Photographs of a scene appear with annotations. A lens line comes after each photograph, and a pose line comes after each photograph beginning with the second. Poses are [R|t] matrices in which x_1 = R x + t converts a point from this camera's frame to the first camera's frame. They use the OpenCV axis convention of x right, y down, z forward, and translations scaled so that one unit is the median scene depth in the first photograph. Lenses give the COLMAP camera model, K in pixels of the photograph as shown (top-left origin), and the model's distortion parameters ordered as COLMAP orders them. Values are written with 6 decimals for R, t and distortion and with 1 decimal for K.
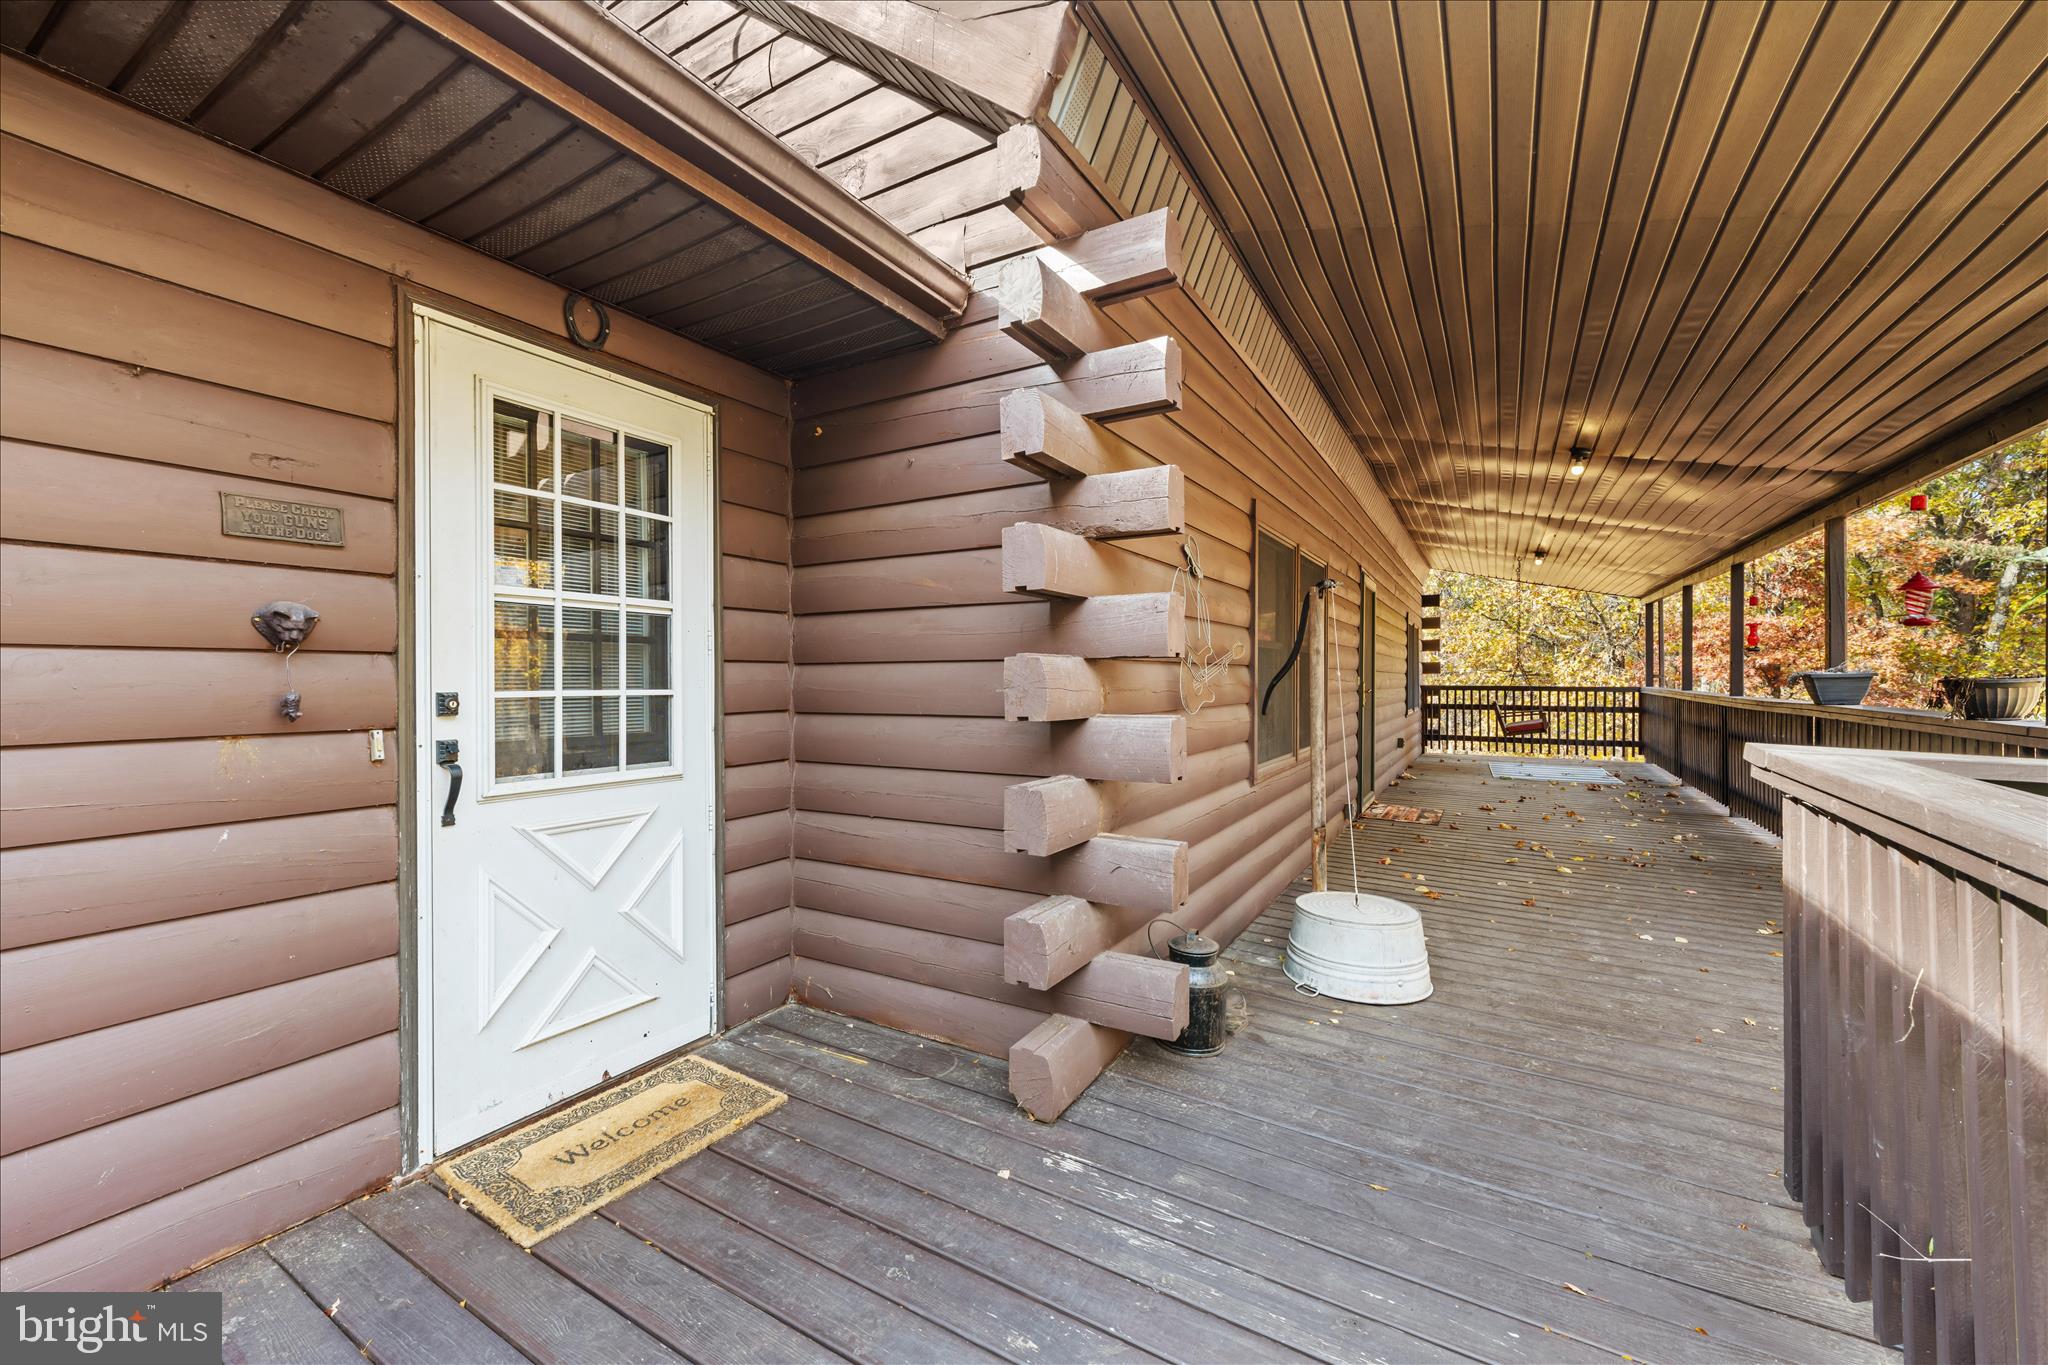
lens RADIAL K [[807.0, 0, 1019.5], [0, 807.0, 677.9], [0, 0, 1]] dist [-0.003143, 0.000393]
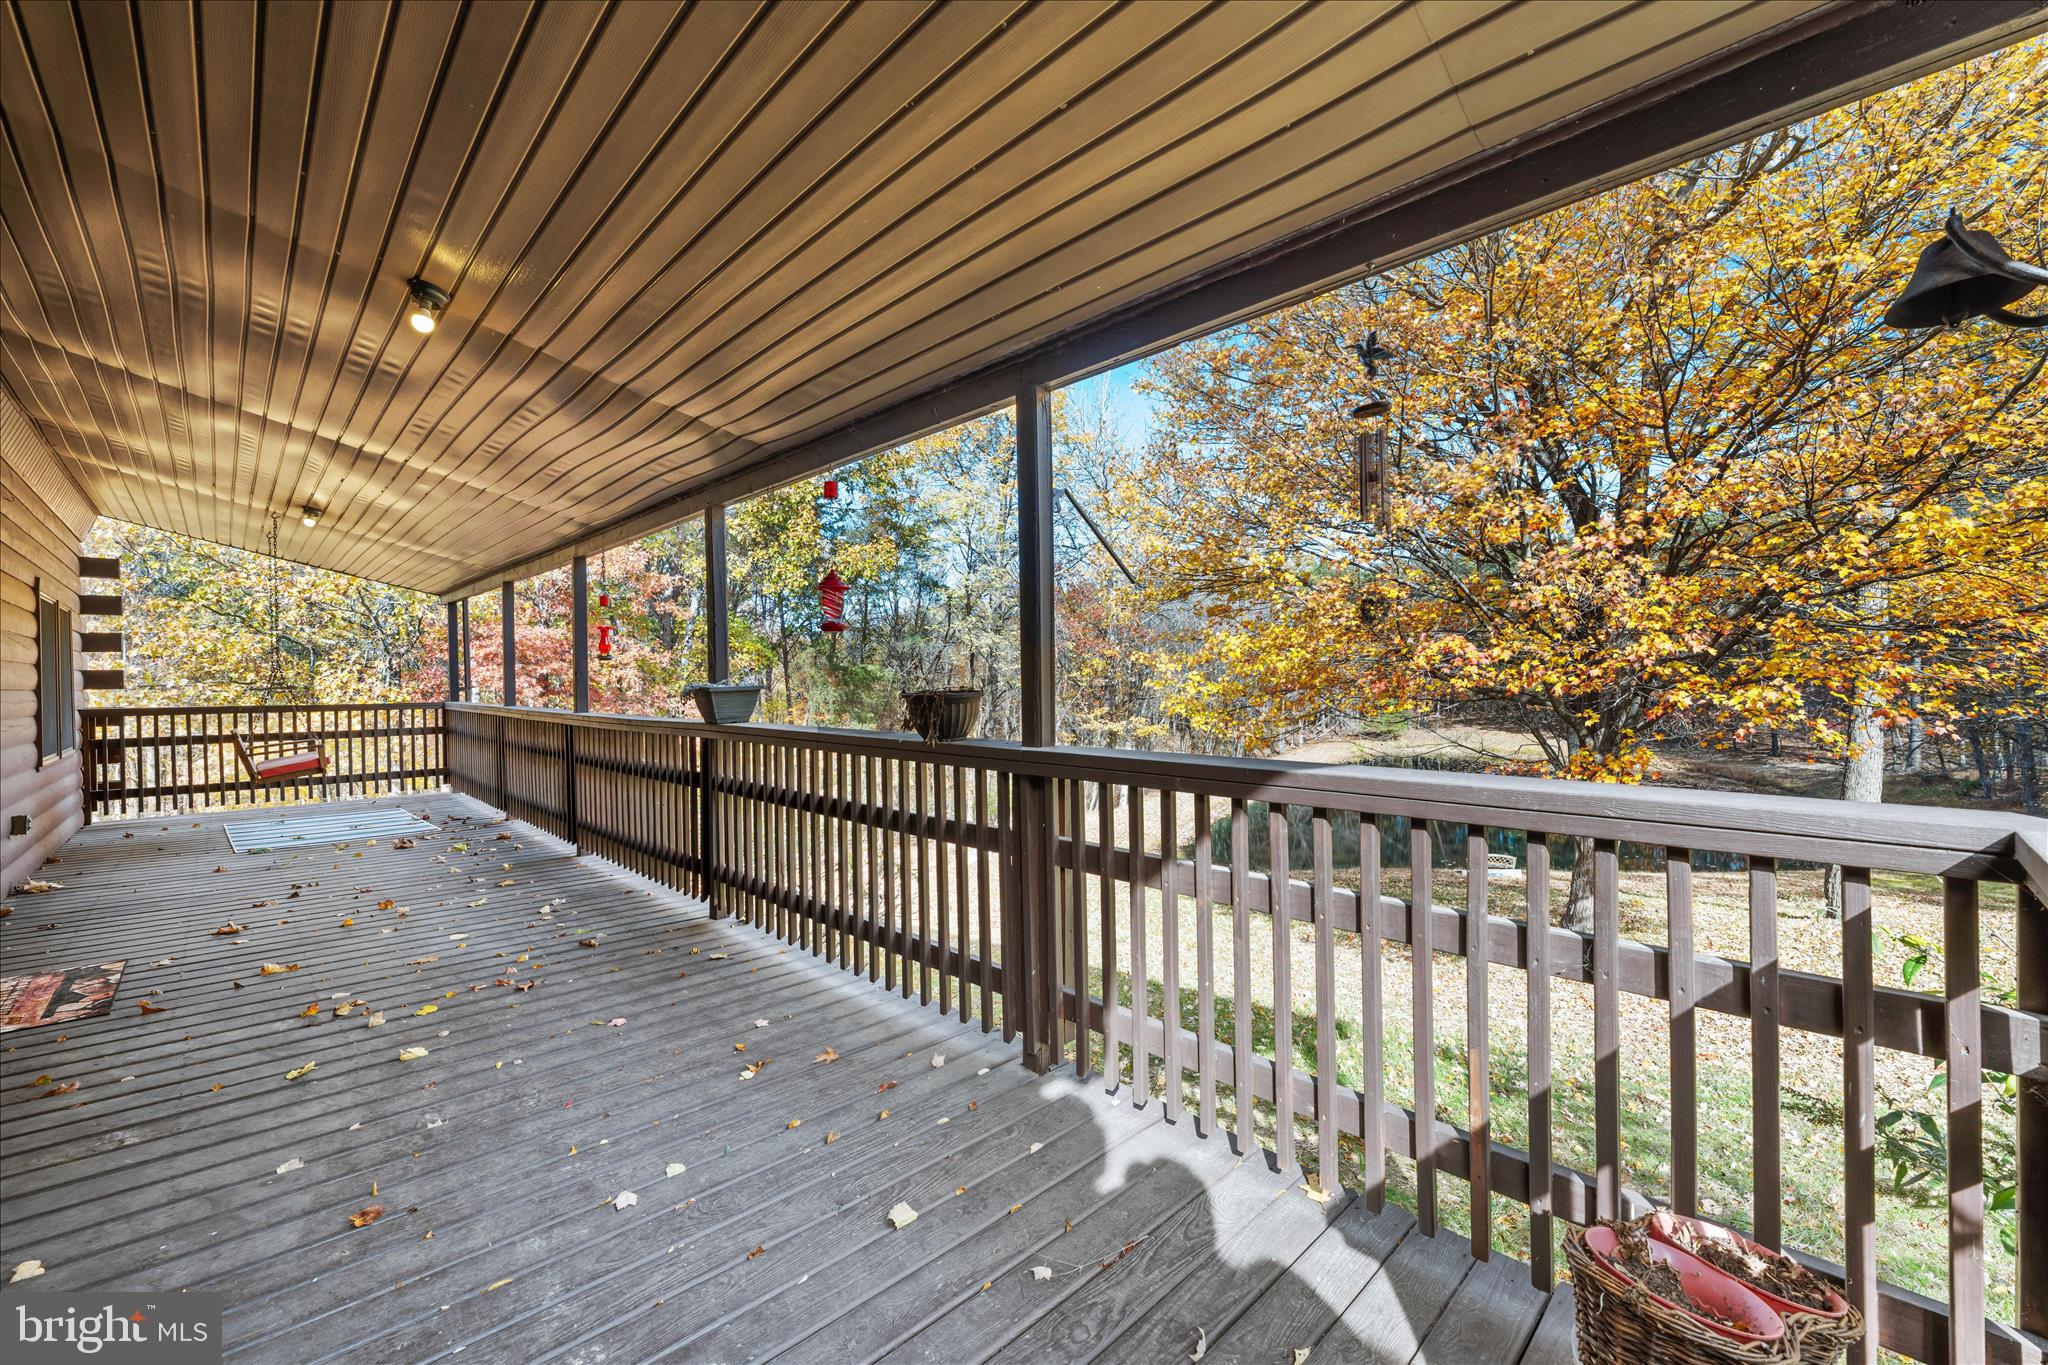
lens RADIAL K [[807.0, 0, 1025.8], [0, 807.0, 684.0], [0, 0, 1]] dist [-0.003143, 0.000393]
pose [[0.250515, -0.009568, 0.968065, 0.125496], [0.014812, 0.999872, 0.006050, -0.003670], [-0.967999, 0.012823, 0.250625, 0.225298]]
